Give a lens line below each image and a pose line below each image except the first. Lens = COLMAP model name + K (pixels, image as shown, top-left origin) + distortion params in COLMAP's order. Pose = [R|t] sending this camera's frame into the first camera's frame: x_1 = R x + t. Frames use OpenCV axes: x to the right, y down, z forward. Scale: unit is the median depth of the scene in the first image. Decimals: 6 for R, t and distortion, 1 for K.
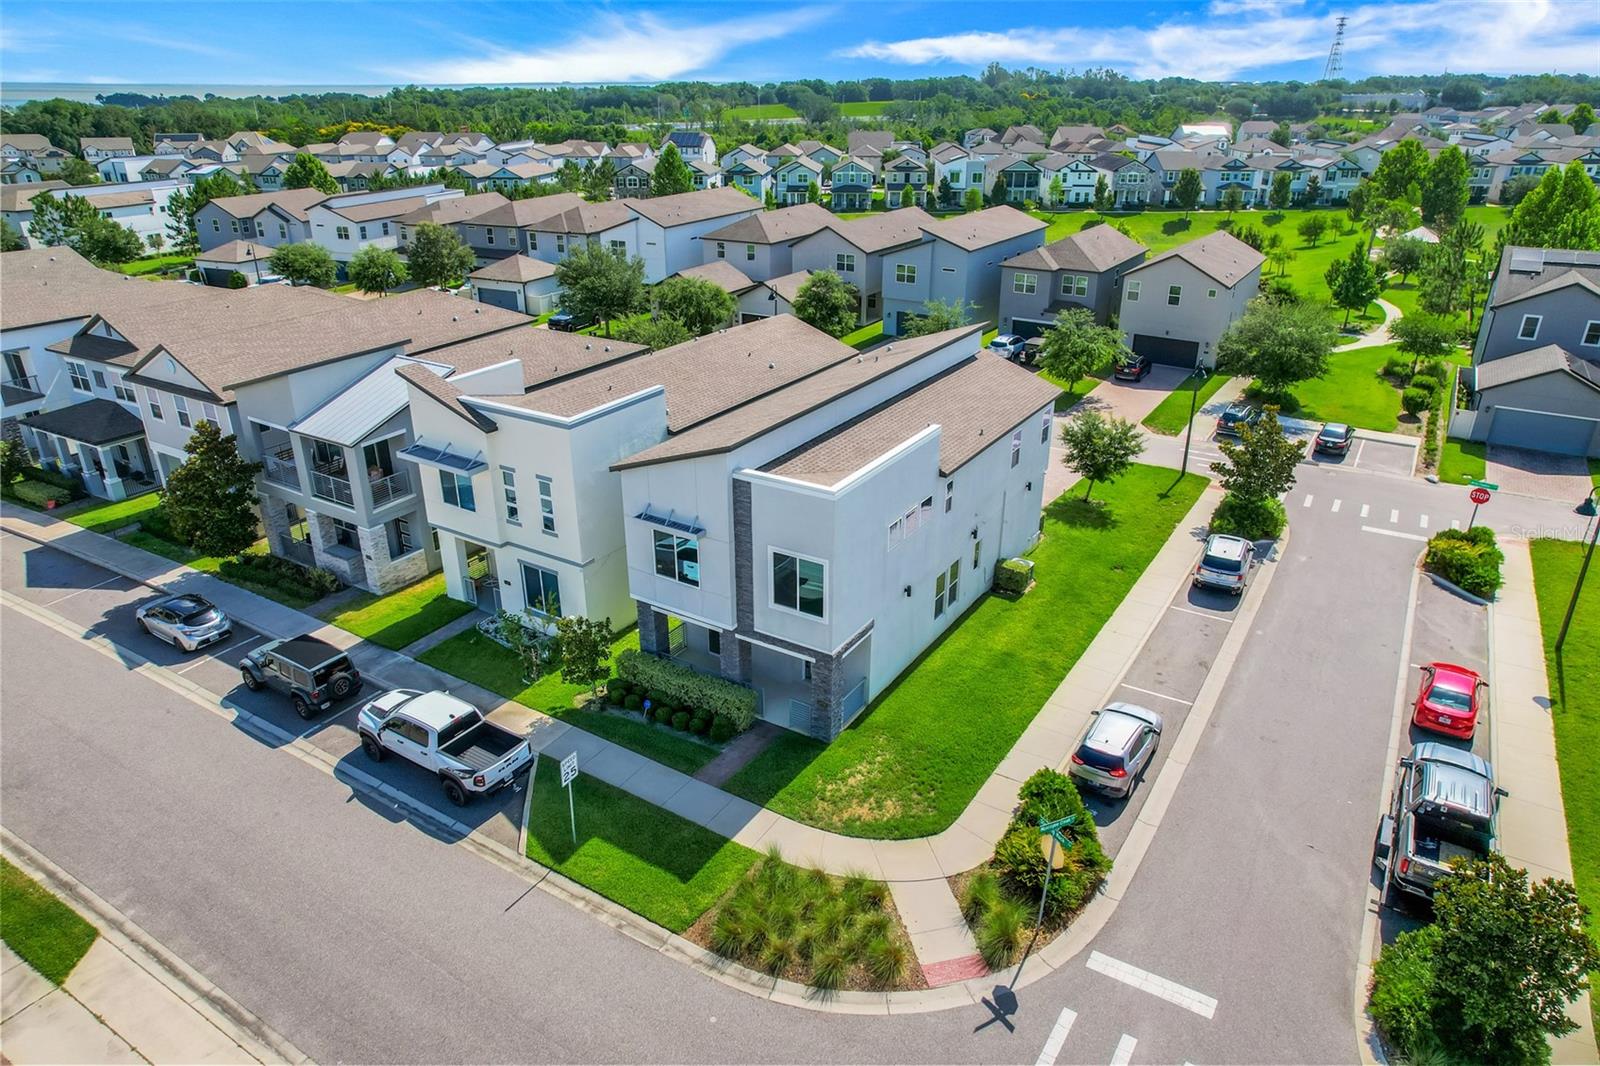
lens RADIAL K [[1035.8, 0, 807.1], [0, 1035.8, 533.4], [0, 0, 1]] dist [-0.087001, 0.082261]
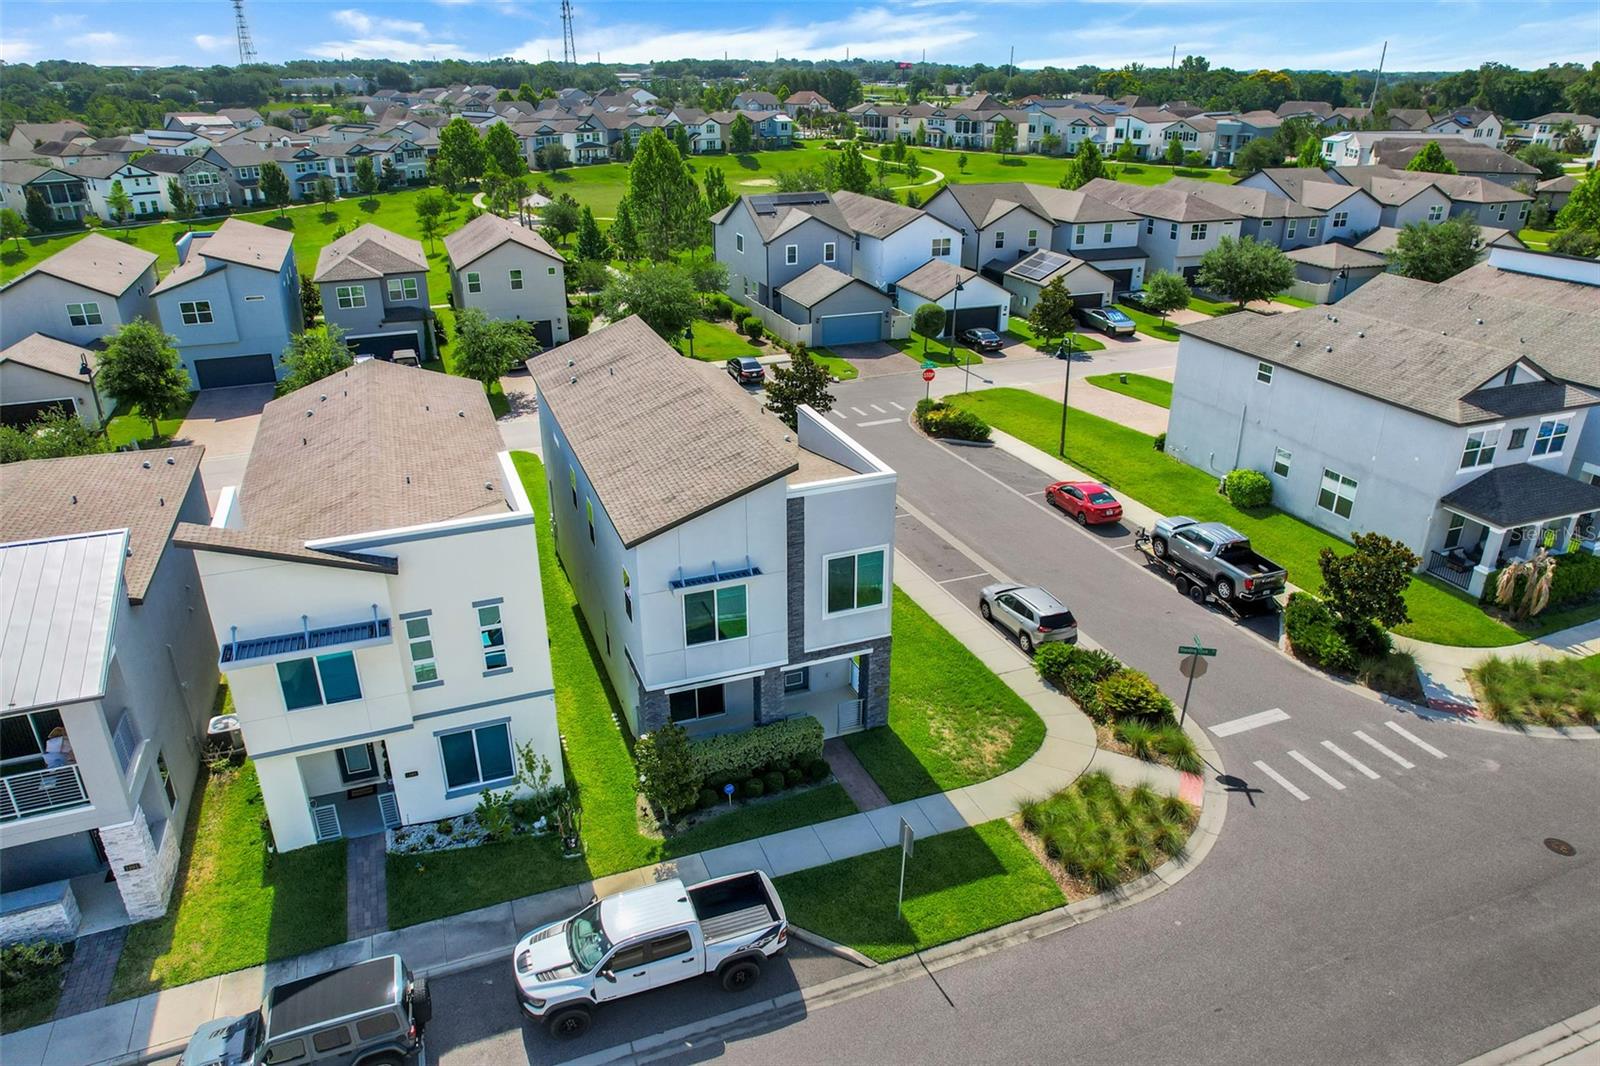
lens RADIAL K [[1059.0, 0, 810.3], [0, 1059.0, 532.4], [0, 0, 1]] dist [-0.081479, 0.075584]
pose [[0.594453, -0.329008, 0.733743, -0.623985], [0.326690, 0.932584, 0.153495, -0.134039], [-0.734779, 0.148461, 0.661861, 0.299392]]
